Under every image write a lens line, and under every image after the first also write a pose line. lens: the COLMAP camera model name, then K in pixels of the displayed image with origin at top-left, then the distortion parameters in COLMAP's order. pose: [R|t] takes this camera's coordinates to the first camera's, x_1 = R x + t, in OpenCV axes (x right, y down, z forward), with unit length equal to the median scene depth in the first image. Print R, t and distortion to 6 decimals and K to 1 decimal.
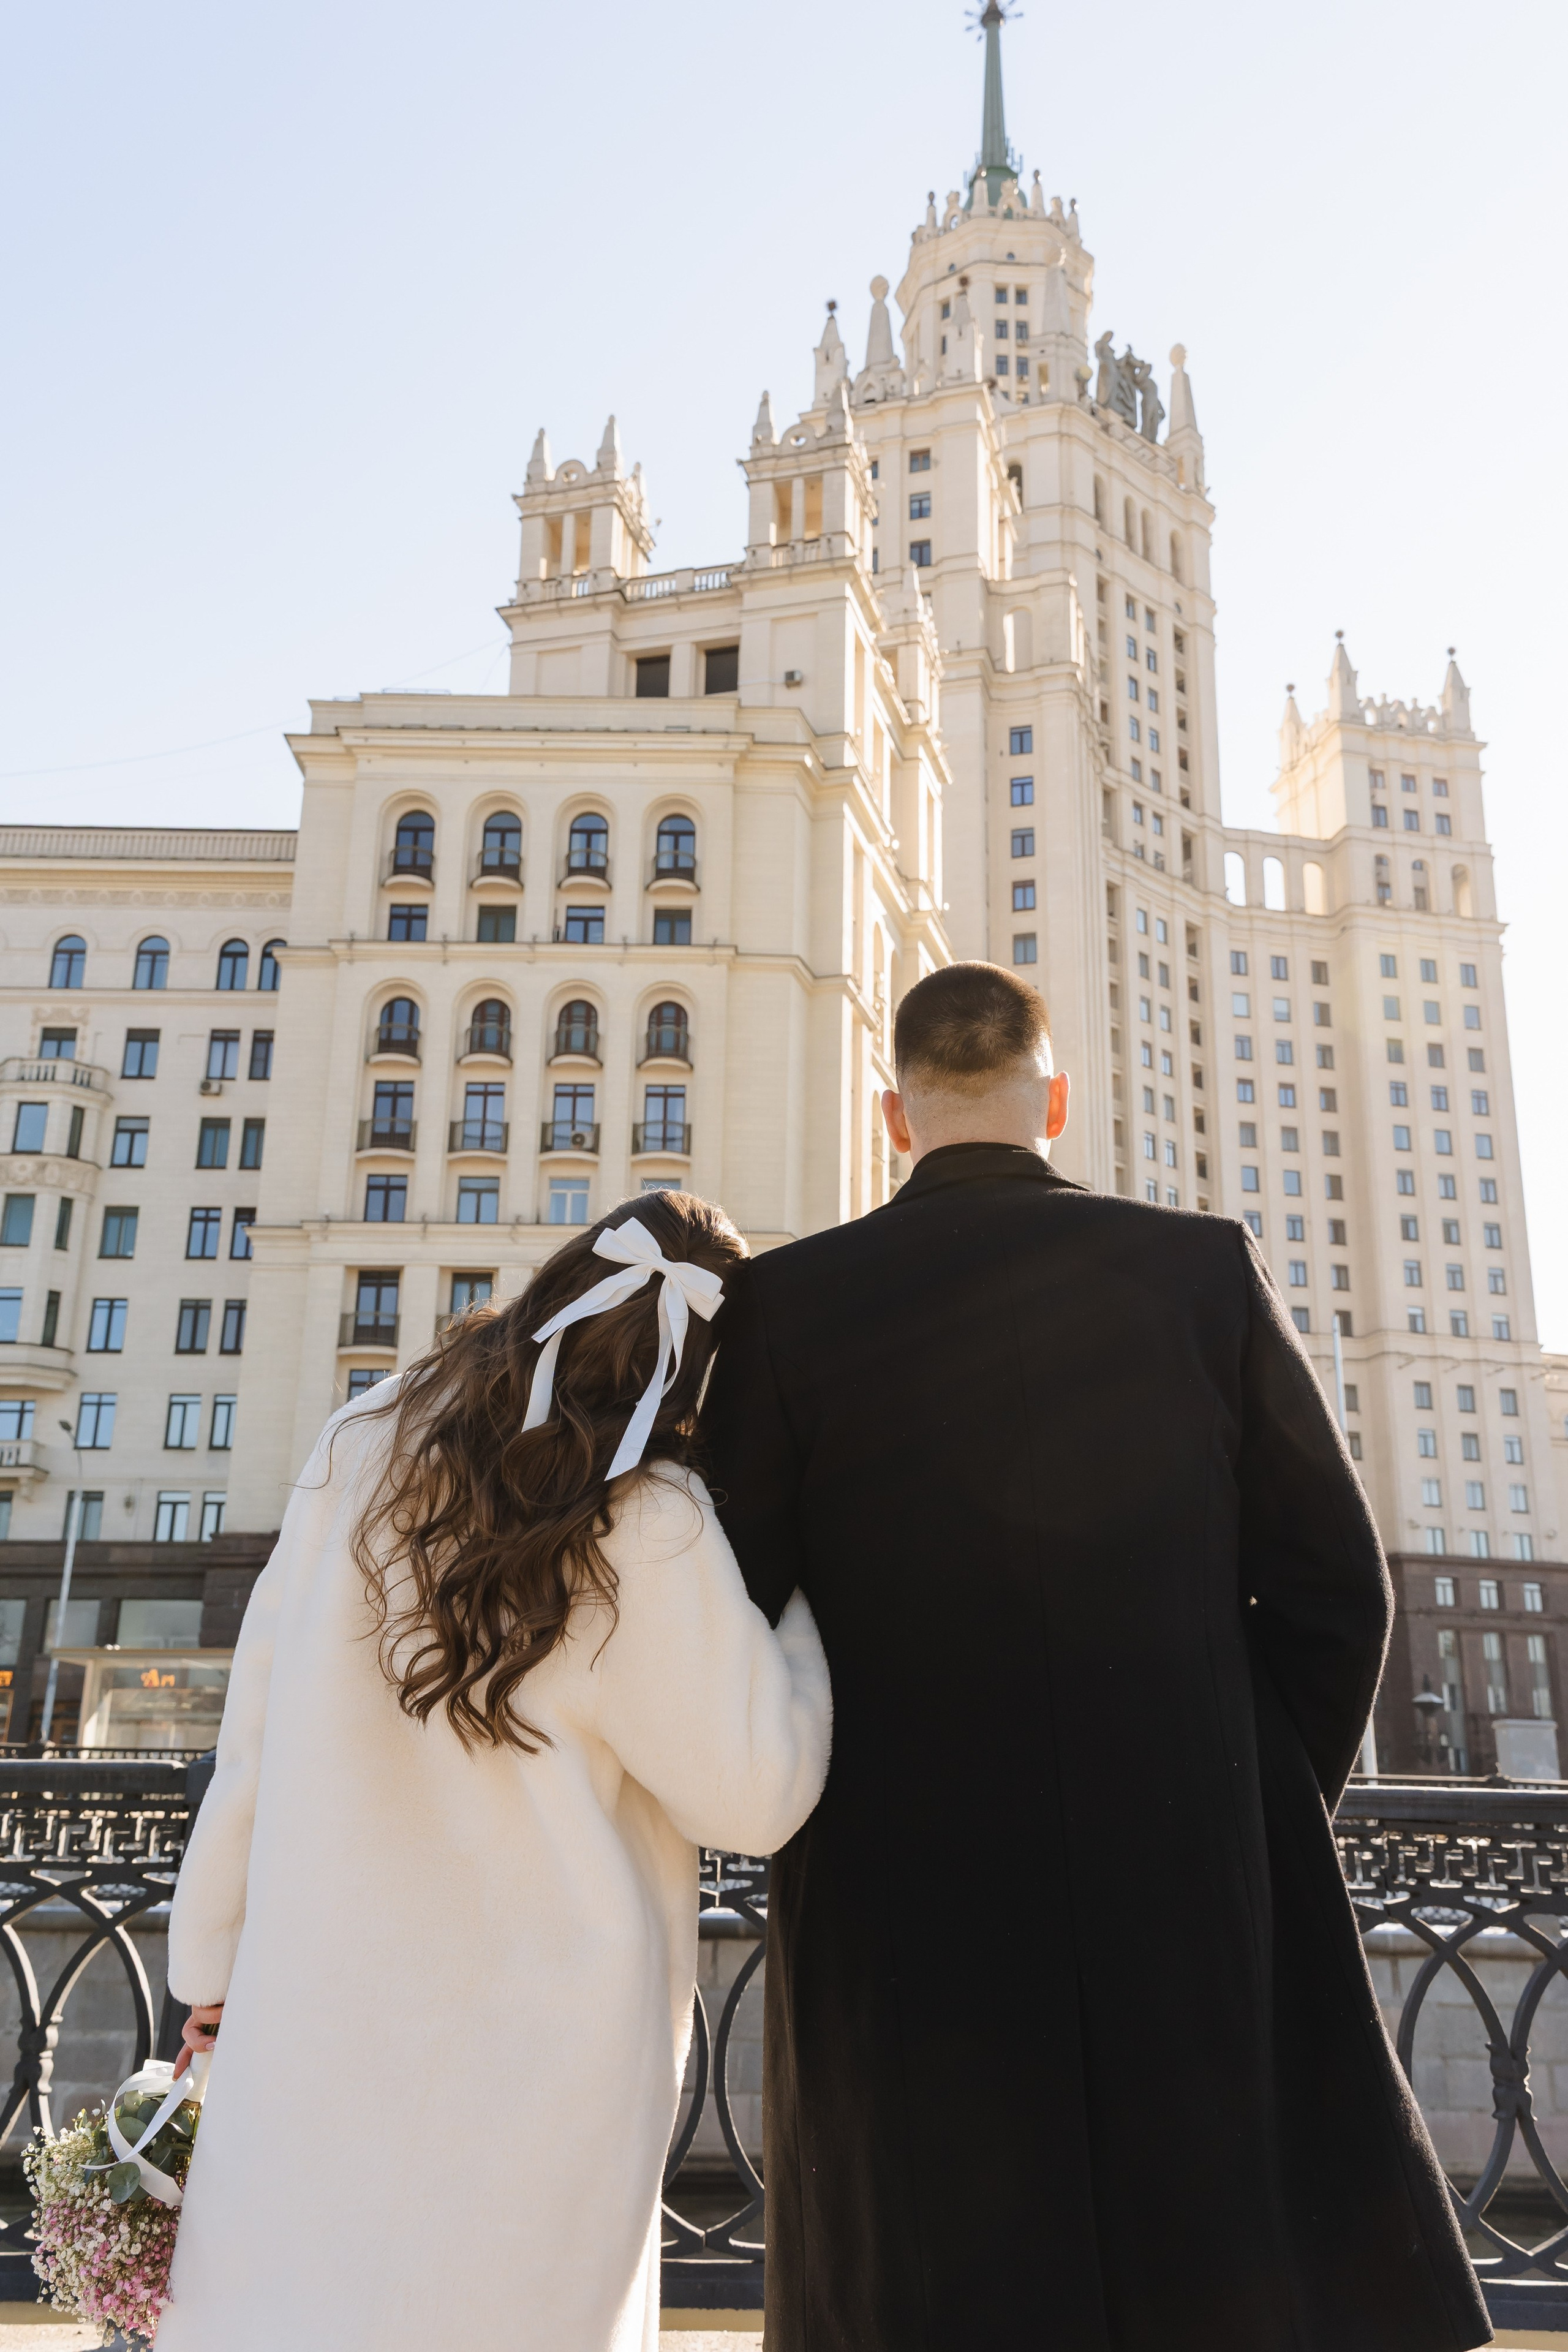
lens RADIAL K [[1940.2, 0, 796.1], [0, 1940.2, 1129.2], [0, 0, 1]] dist [0.071880, 0.002444]
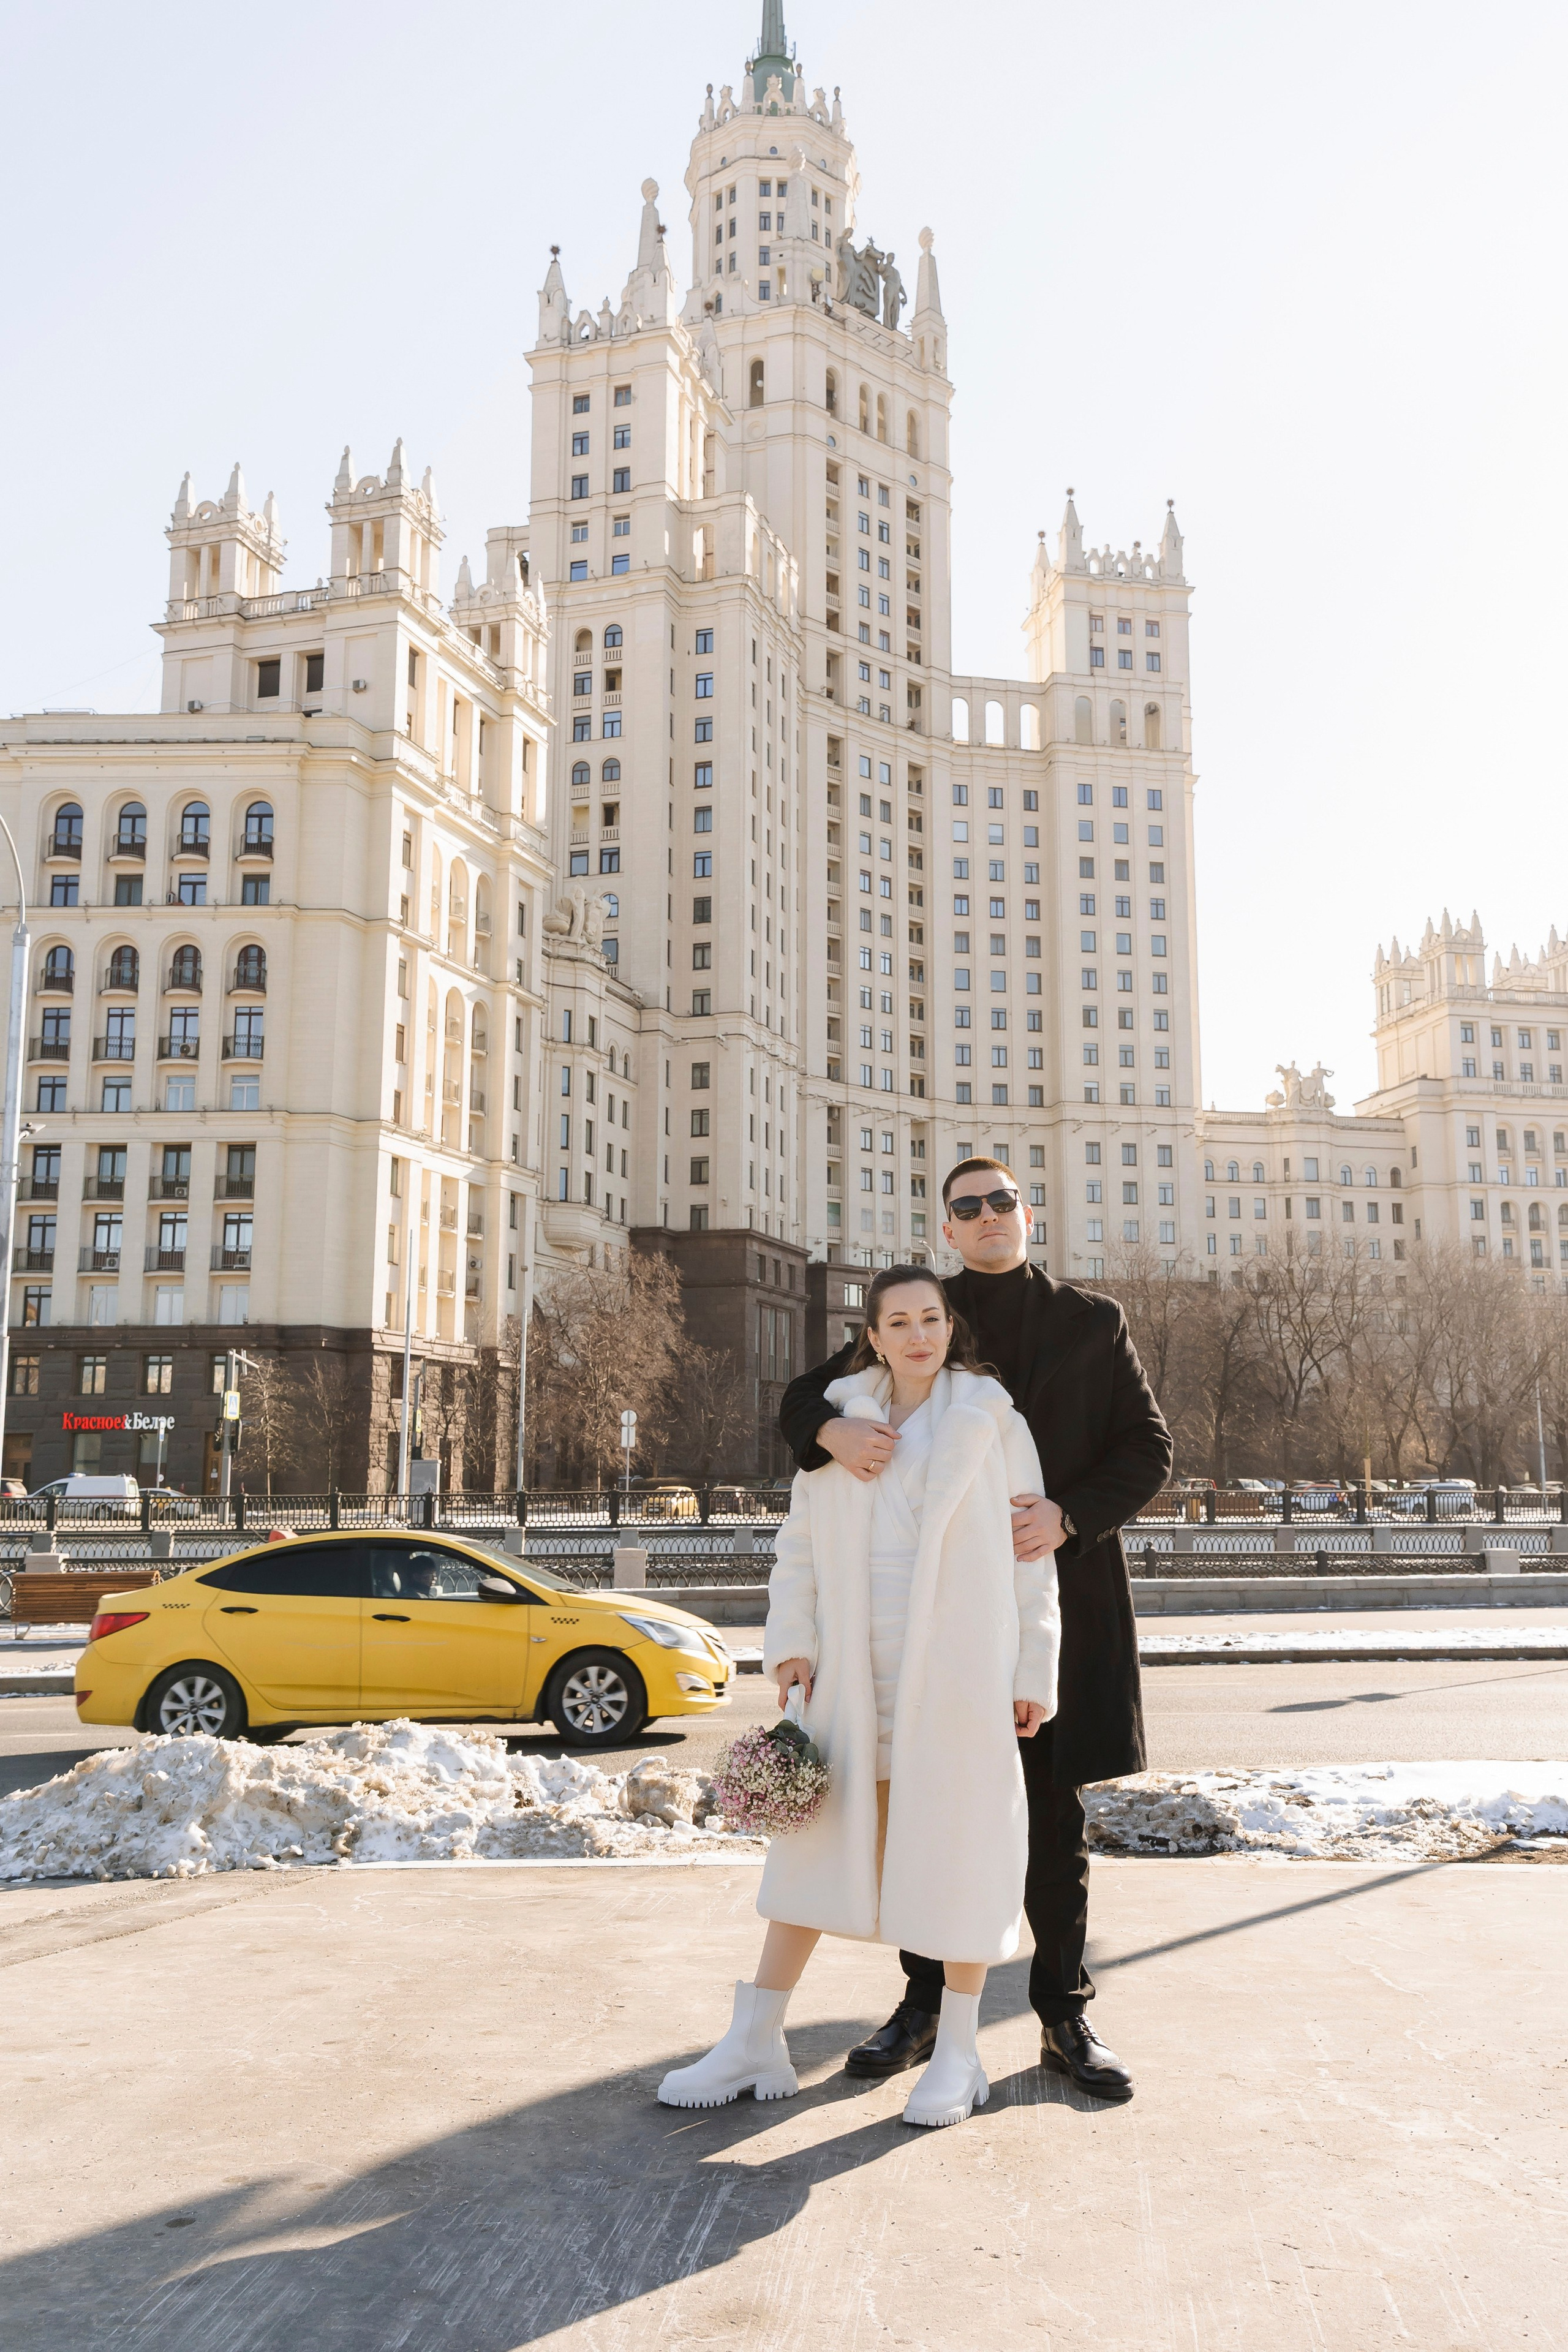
lens RADIAL K [[1845.2, 0, 838.2], [0, 1845.2, 1106.5], [0, 0, 1]] dist [0.040847, 0.005171]
pose [[0.999532, -0.025121, -0.017477, 0.175154], [0.027310, 0.989910, 0.139040, -0.058395], [0.013808, -0.139452, 0.990133, -0.150634]]
